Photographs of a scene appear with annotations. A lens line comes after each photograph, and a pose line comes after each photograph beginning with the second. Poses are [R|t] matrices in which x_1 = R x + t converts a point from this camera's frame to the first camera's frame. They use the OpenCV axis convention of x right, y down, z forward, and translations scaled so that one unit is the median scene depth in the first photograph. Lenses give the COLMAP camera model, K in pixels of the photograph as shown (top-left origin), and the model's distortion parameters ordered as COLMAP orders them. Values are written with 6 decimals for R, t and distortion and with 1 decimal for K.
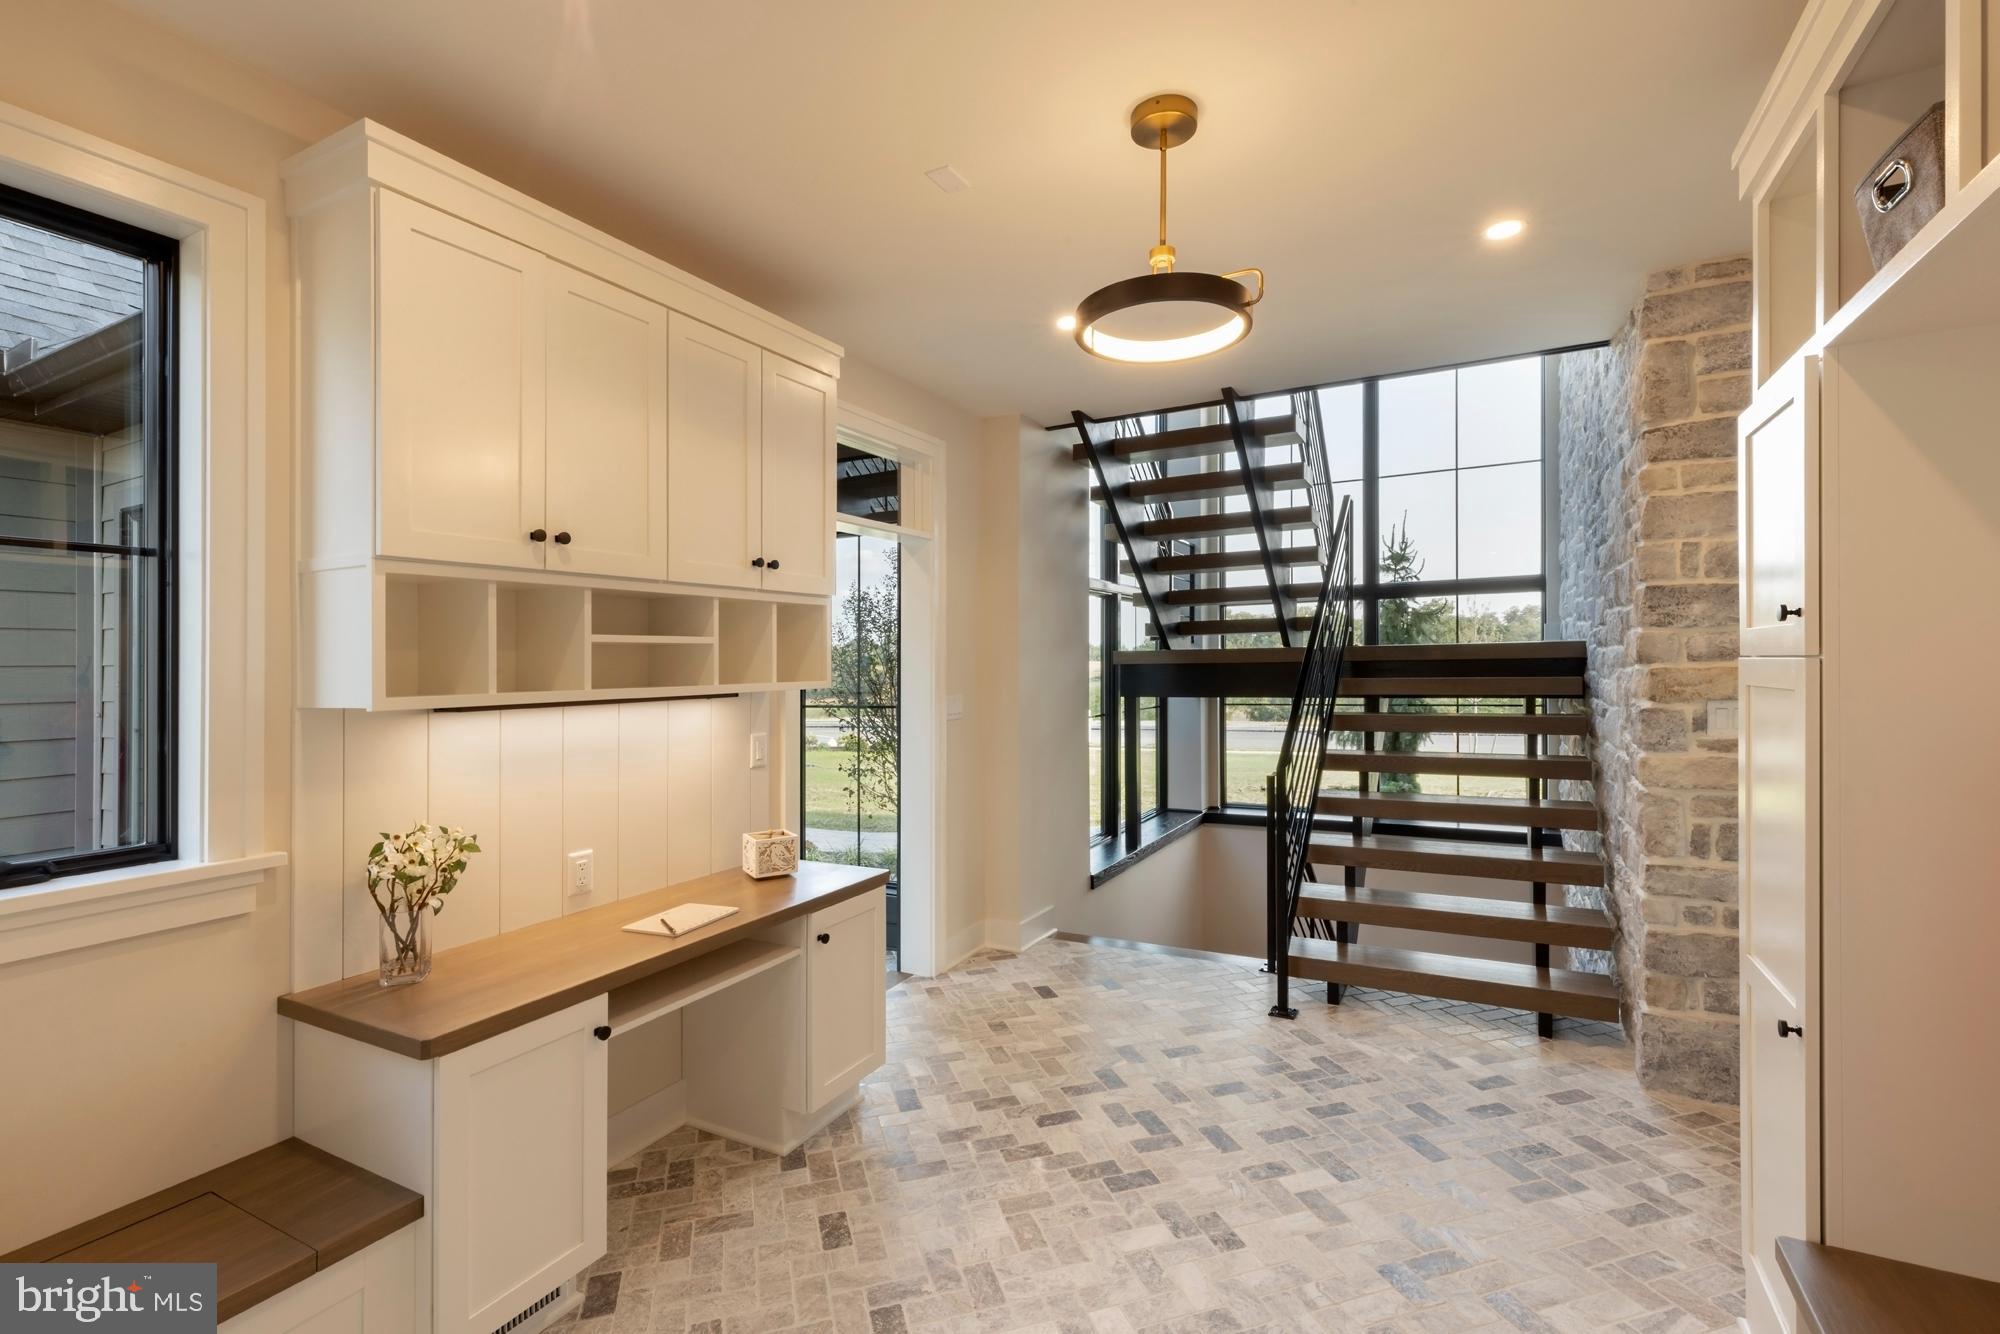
lens RADIAL K [[913.8, 0, 997.3], [0, 913.8, 652.7], [0, 0, 1]] dist [0.008442, -0.001025]
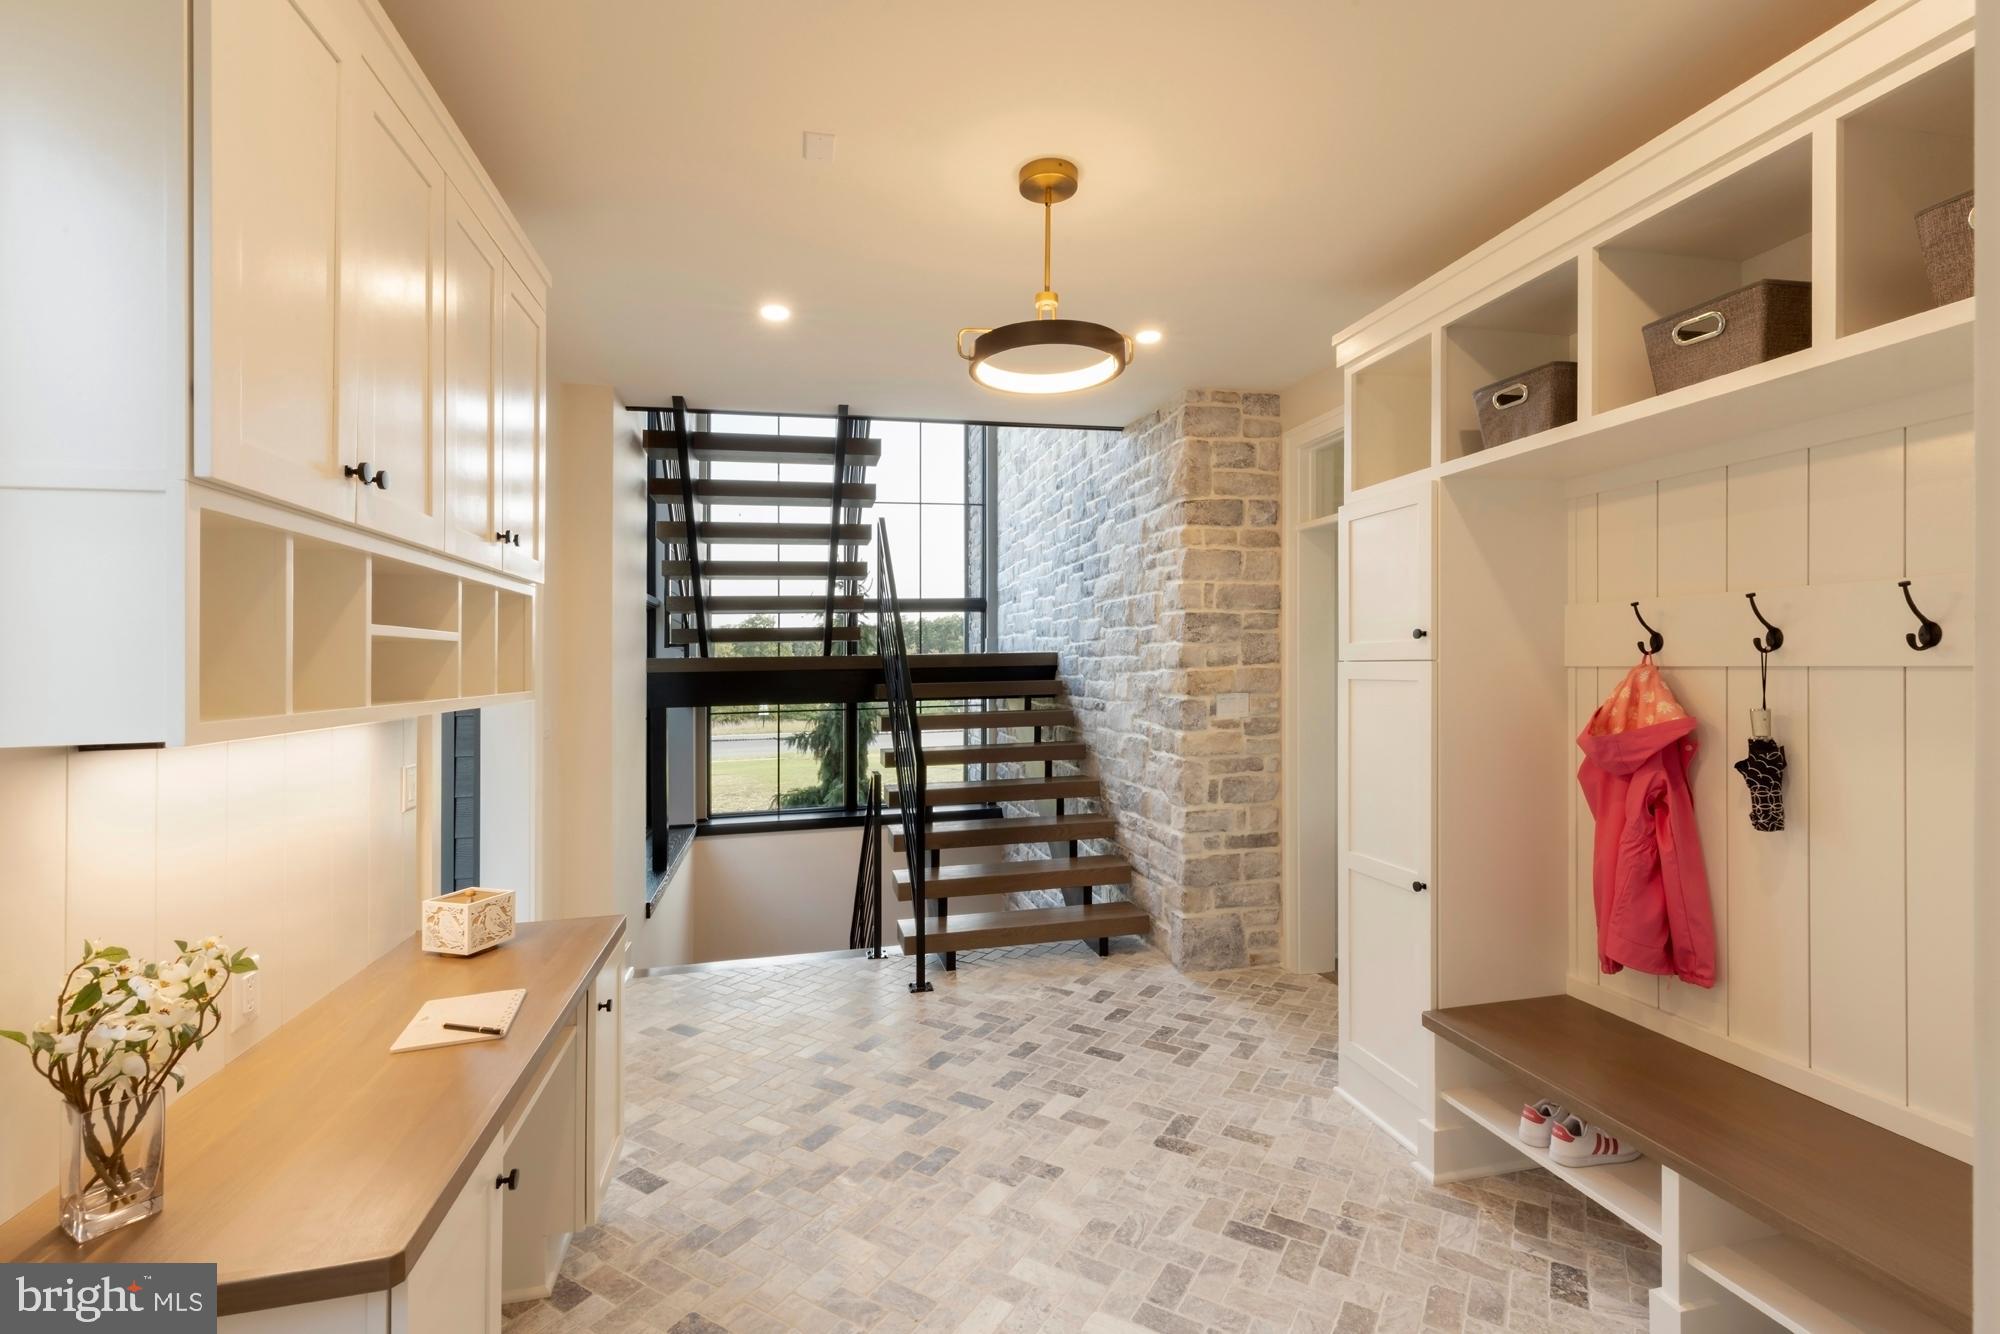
lens RADIAL K [[913.8, 0, 1000.5], [0, 913.8, 665.8], [0, 0, 1]] dist [0.008442, -0.001025]
pose [[0.750694, 0.000713, 0.660650, -0.422341], [-0.002402, 0.999996, 0.001651, 0.006664], [-0.660646, -0.002827, 0.750692, 0.142210]]
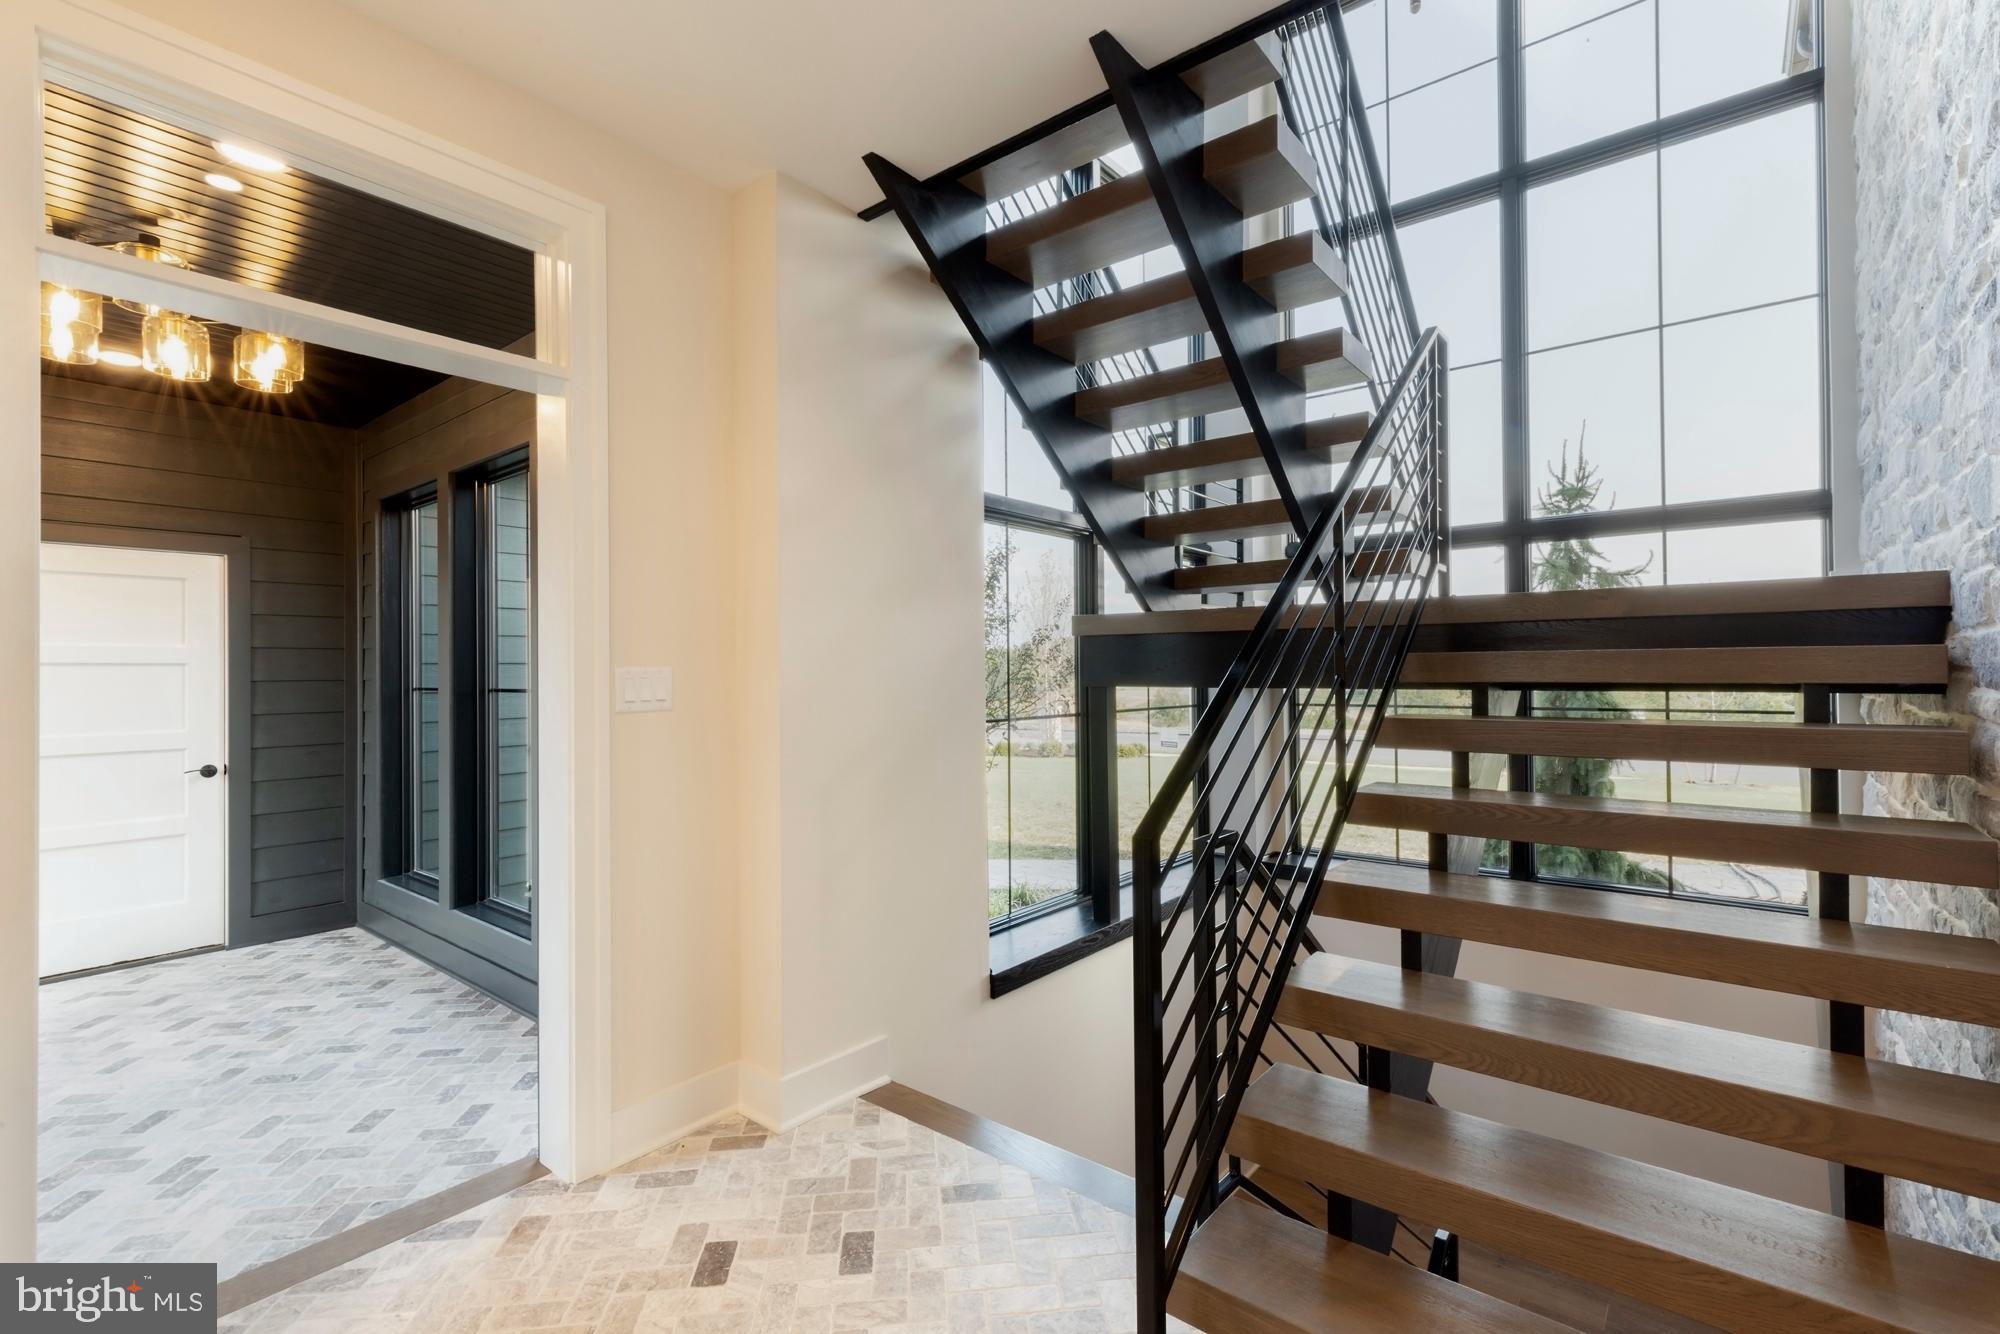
lens RADIAL K [[913.8, 0, 999.4], [0, 913.8, 629.7], [0, 0, 1]] dist [0.008442, -0.001025]
pose [[0.983859, 0.002869, -0.178921, 0.391295], [-0.007426, 0.999665, -0.024805, 0.052421], [0.178790, 0.025733, 0.983551, 0.710760]]
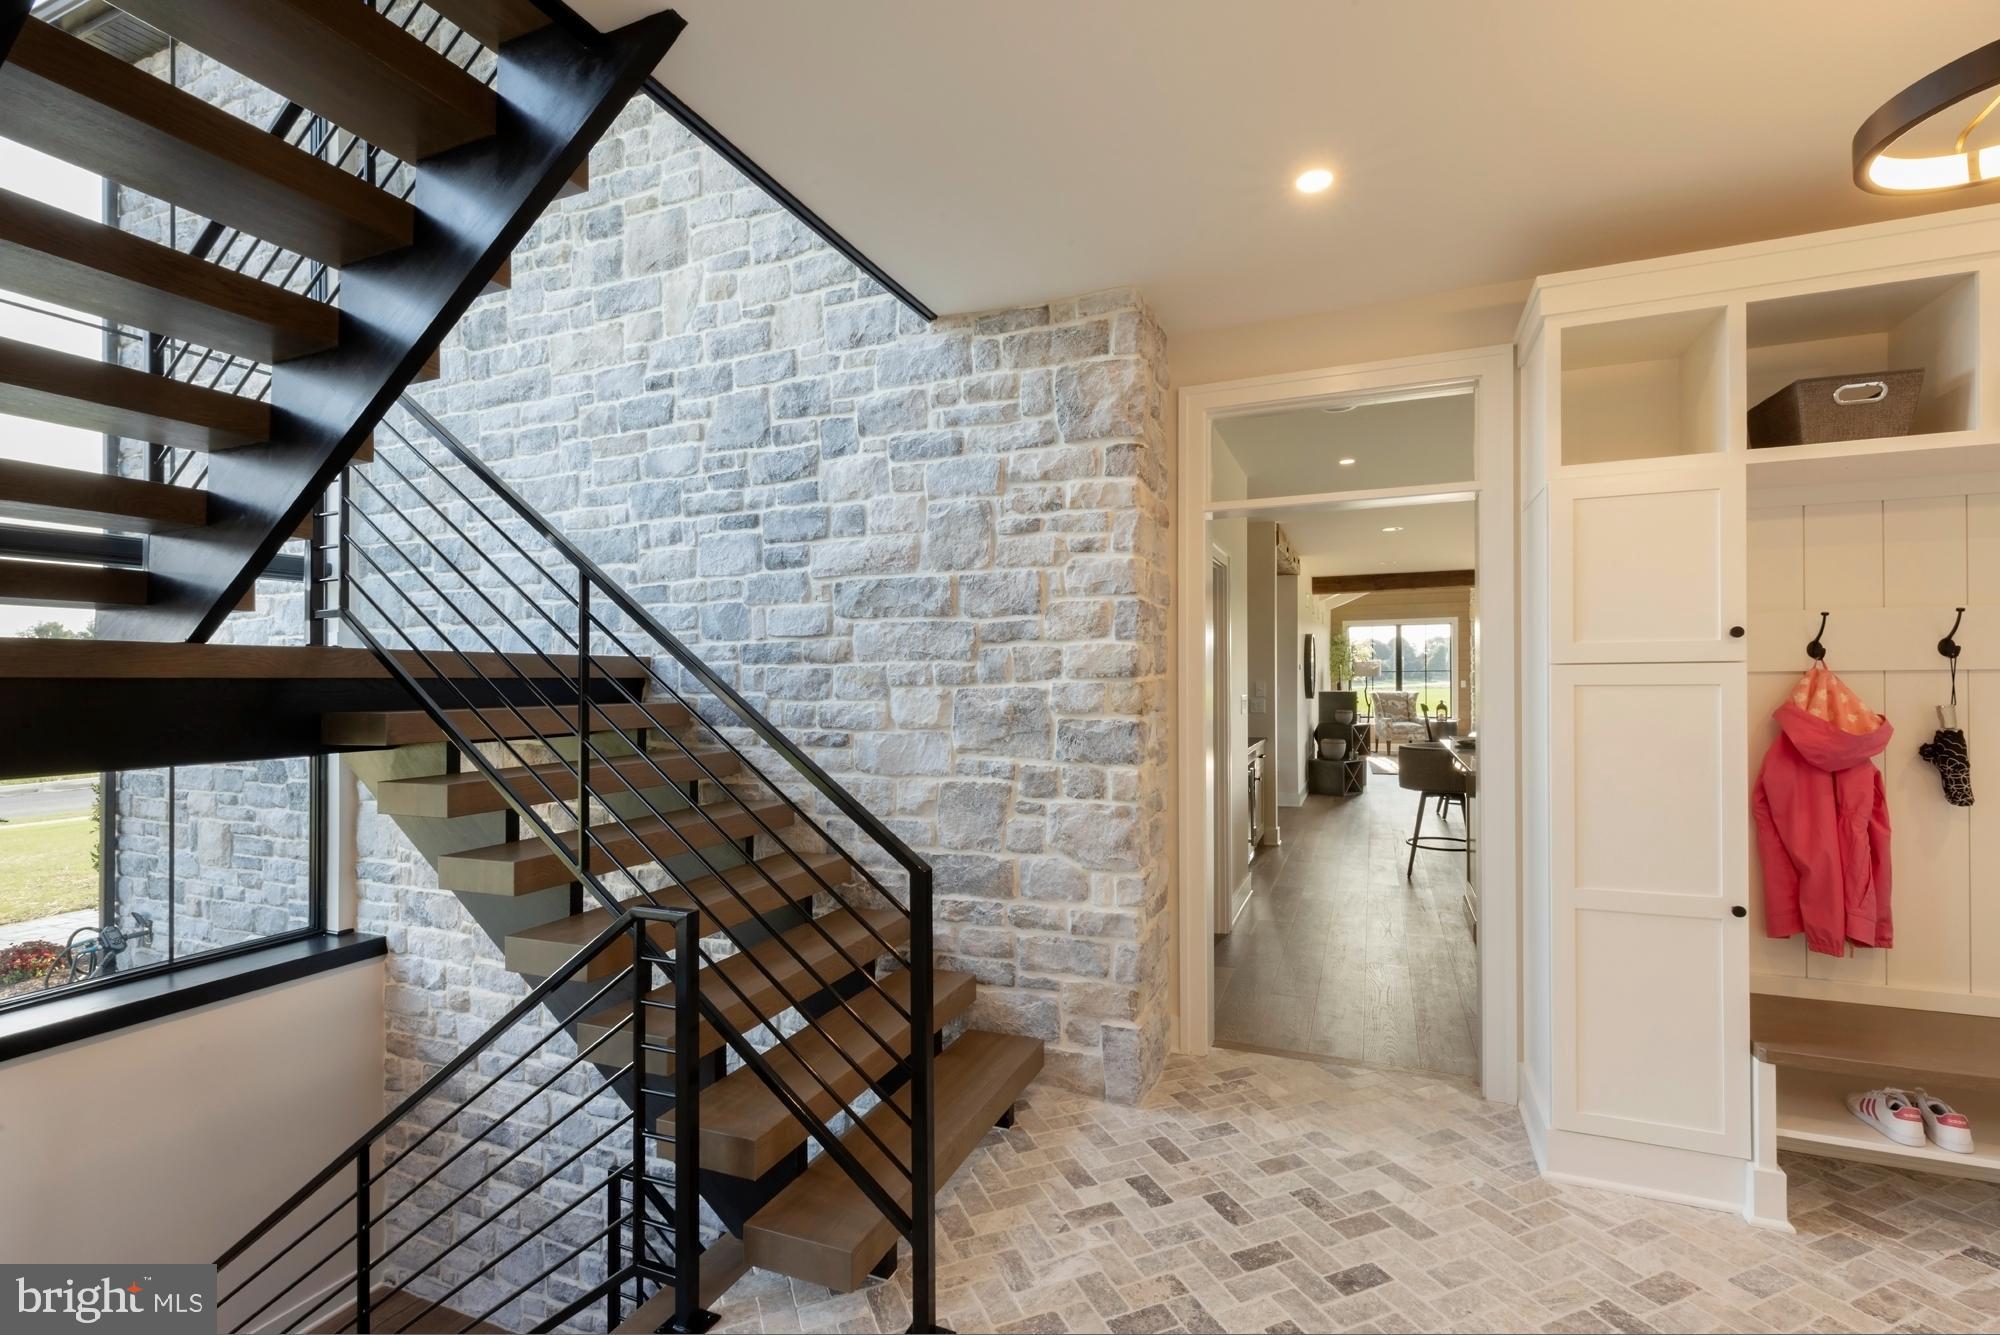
lens RADIAL K [[913.8, 0, 997.6], [0, 913.8, 689.7], [0, 0, 1]] dist [0.008442, -0.001025]
pose [[-0.113383, 0.005721, 0.993535, -0.262584], [-0.000565, 0.999983, -0.005823, 0.031336], [-0.993551, -0.001222, -0.113378, 1.265355]]
